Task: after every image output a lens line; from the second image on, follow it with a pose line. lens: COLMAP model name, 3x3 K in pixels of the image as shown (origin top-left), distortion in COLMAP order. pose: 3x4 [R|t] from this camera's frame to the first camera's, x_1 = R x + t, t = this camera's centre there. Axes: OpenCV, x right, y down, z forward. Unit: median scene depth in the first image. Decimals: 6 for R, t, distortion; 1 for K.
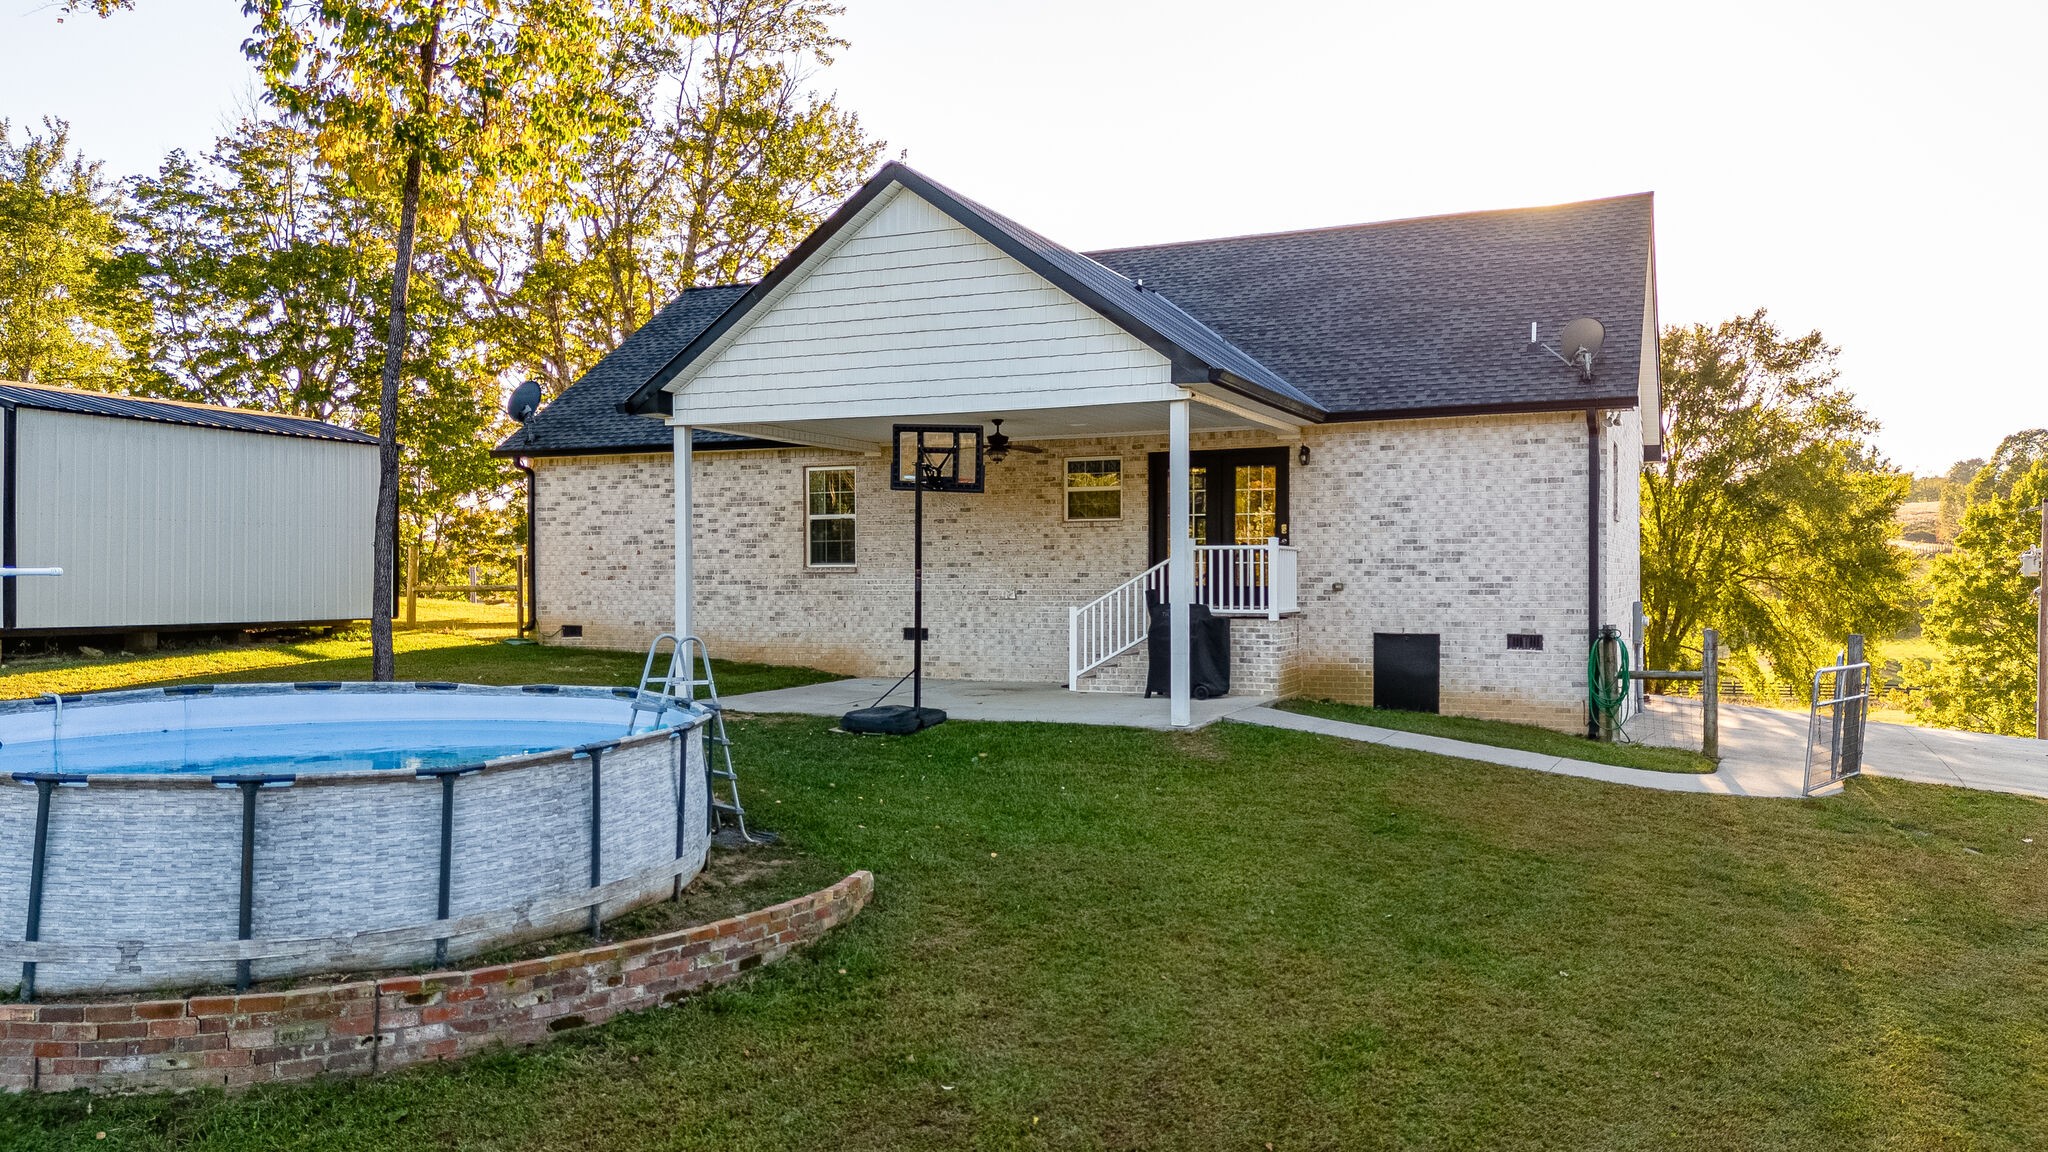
lens RADIAL K [[1448.5, 0, 986.4], [0, 1448.5, 530.7], [0, 0, 1]] dist [0.139359, -0.331468]
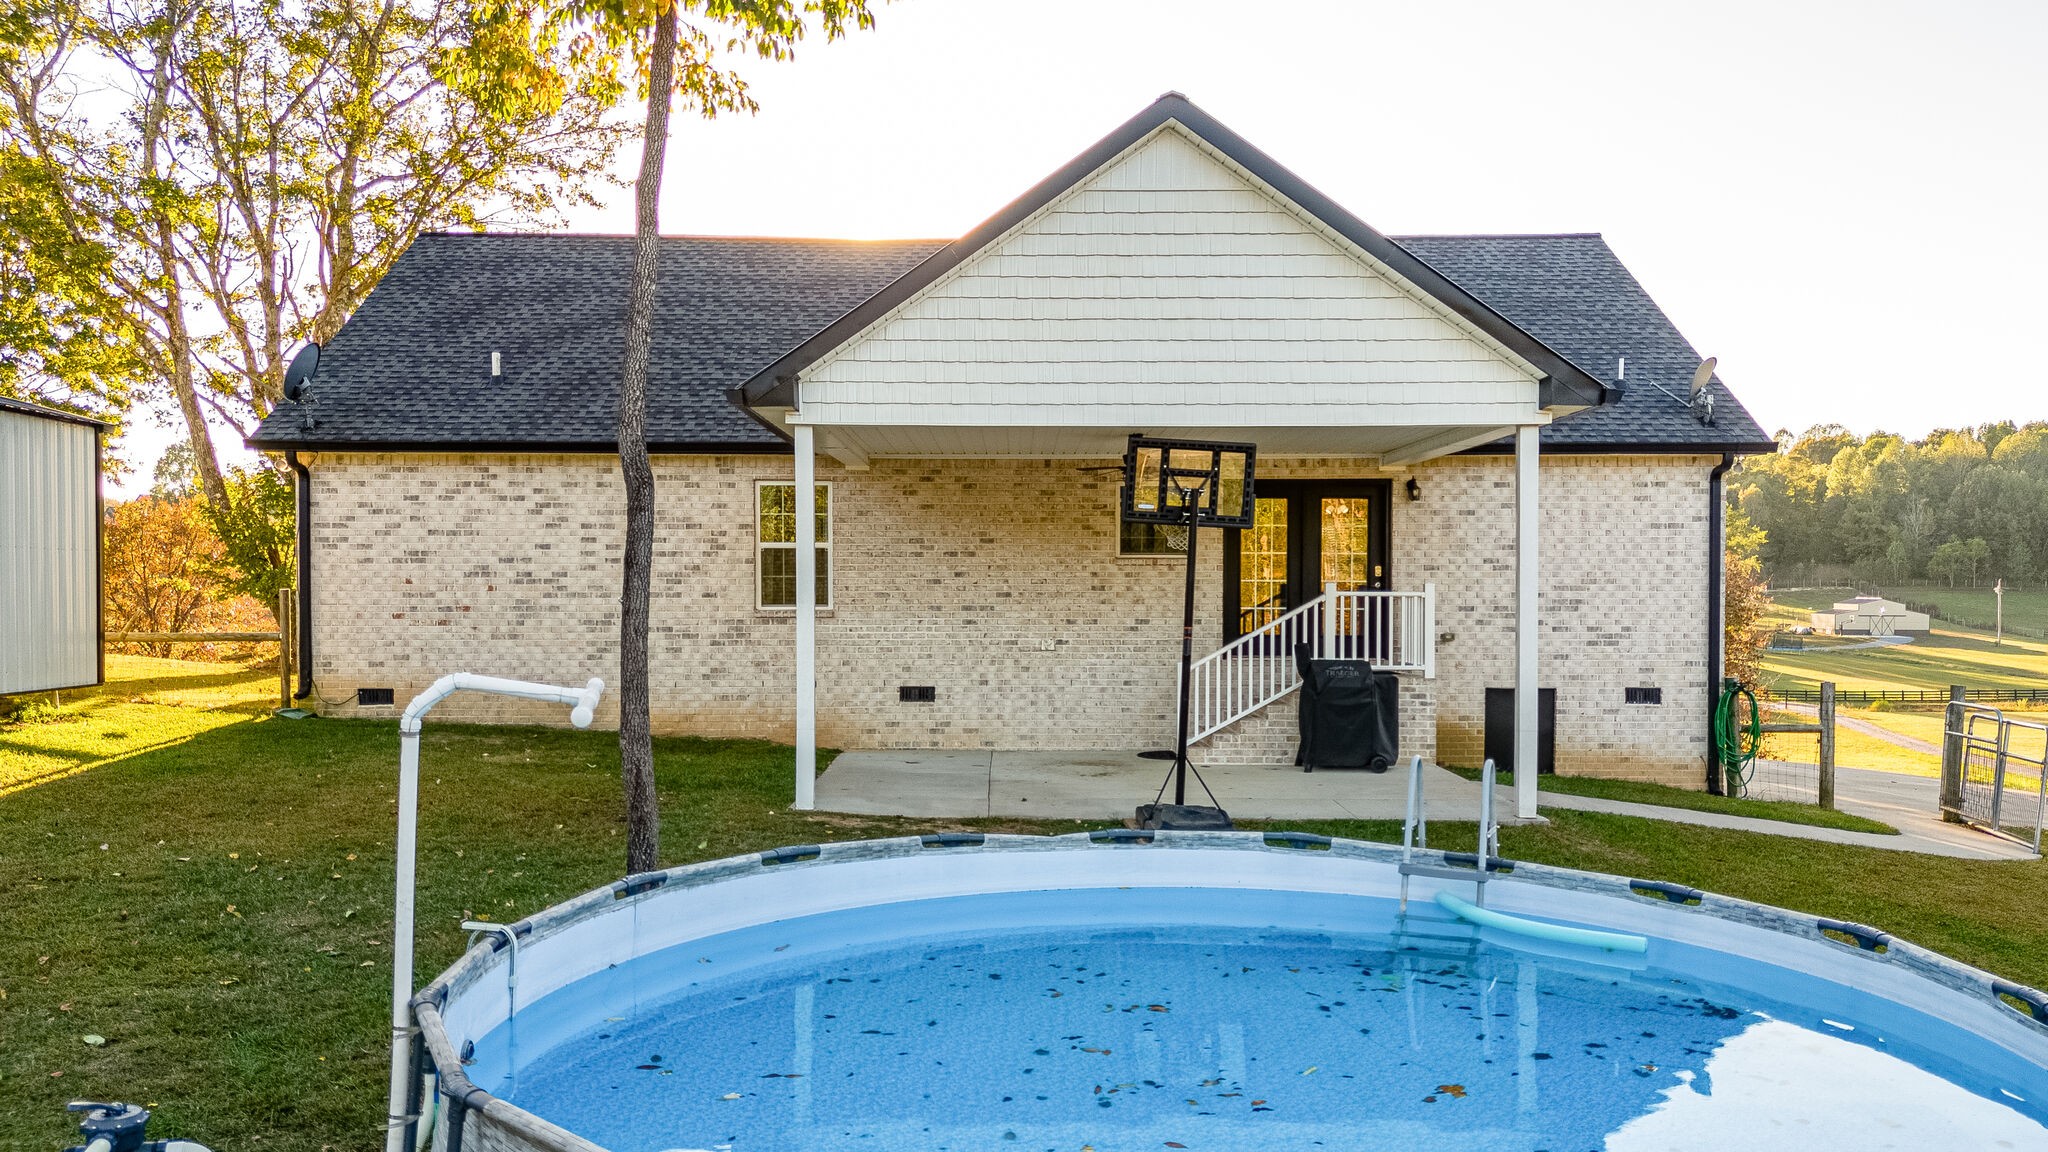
lens RADIAL K [[1448.5, 0, 986.4], [0, 1448.5, 530.7], [0, 0, 1]] dist [0.139359, -0.331468]
pose [[0.917372, 0.020330, 0.397511, -0.382419], [-0.016855, 0.999783, -0.012233, -0.011349], [-0.397673, 0.004522, 0.917516, 0.284114]]
